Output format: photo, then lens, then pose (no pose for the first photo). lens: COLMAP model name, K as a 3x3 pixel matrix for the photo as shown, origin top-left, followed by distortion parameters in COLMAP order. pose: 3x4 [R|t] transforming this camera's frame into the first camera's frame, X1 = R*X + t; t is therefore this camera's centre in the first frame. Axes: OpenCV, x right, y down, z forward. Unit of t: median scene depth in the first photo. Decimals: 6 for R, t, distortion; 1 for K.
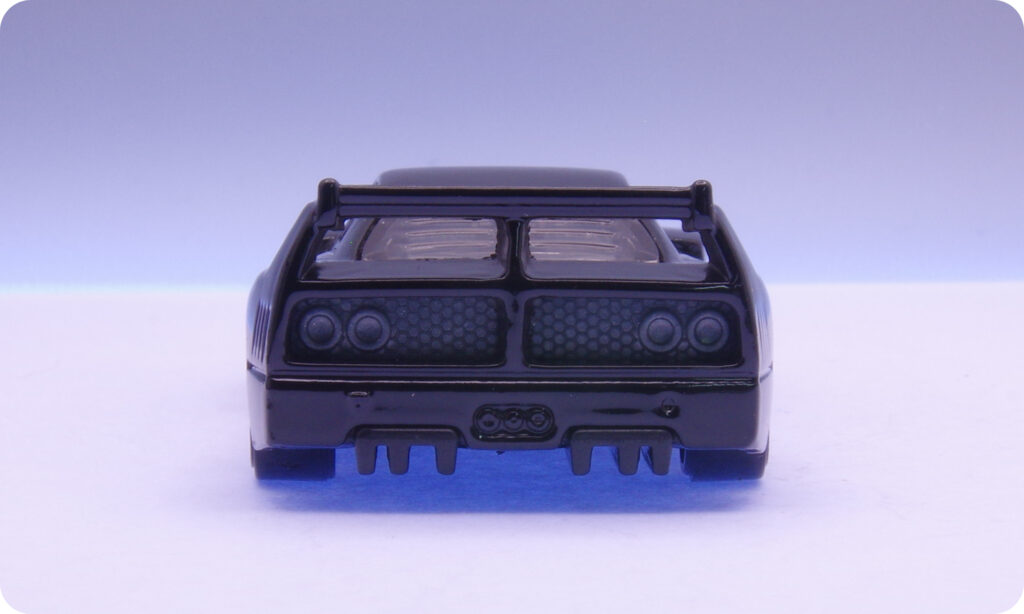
lens RADIAL K [[2261.0, 0, 511.4], [0, 2261.0, 306.4], [0, 0, 1]] dist [0.002784, 0.000000]
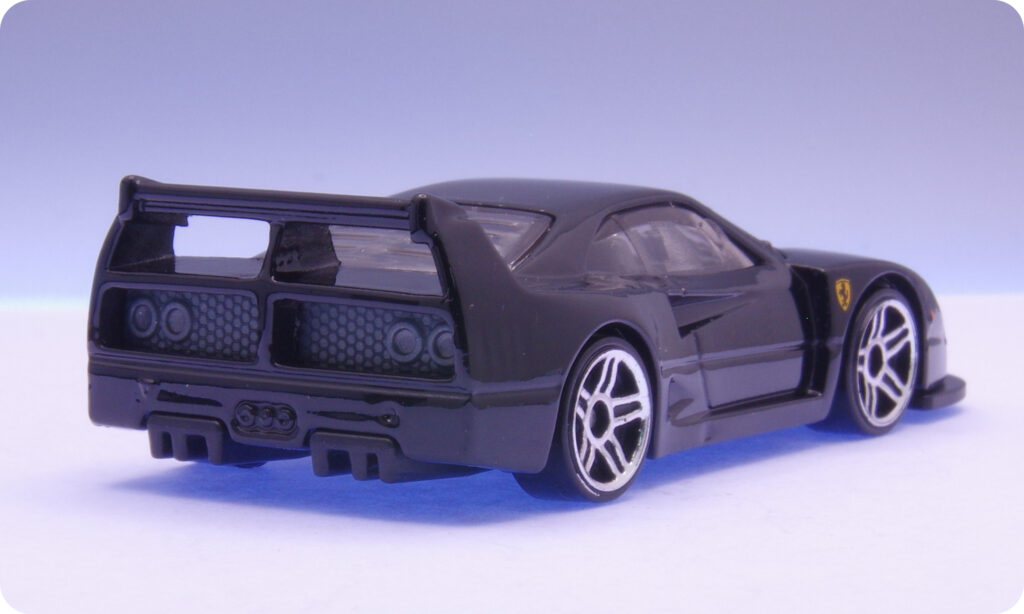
lens RADIAL K [[2261.0, 0, 512.0], [0, 2261.0, 307.3], [0, 0, 1]] dist [0.002784, 0.000000]
pose [[0.952815, 0.075015, -0.294138, 0.404737], [-0.081441, 0.996631, -0.009643, 0.001241], [0.292424, 0.033143, 0.955714, 0.047790]]
